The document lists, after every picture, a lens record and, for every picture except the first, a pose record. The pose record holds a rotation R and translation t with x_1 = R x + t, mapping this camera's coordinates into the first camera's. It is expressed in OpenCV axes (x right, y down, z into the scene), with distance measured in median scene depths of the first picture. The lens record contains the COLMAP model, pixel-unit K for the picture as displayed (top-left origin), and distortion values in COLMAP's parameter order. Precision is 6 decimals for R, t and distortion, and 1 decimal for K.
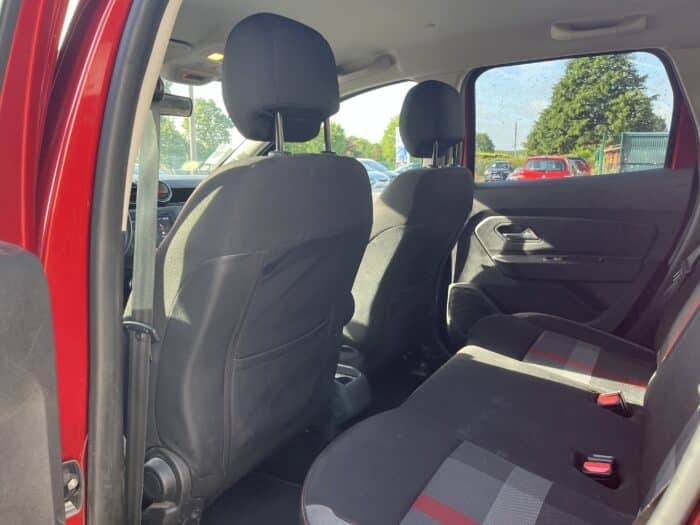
lens RADIAL K [[533.4, 0, 347.8], [0, 533.4, 262.5], [0, 0, 1]] dist [0.063800, -0.095051]
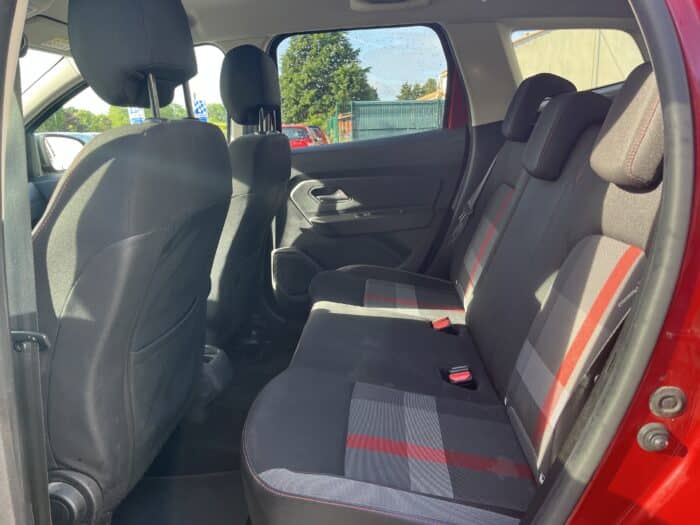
lens RADIAL K [[533.4, 0, 347.8], [0, 533.4, 262.5], [0, 0, 1]] dist [0.063800, -0.095051]
pose [[0.892687, -0.138044, 0.429015, -0.127865], [0.115587, 0.990221, 0.078113, 0.000675], [-0.435602, -0.020142, 0.899914, 0.014298]]
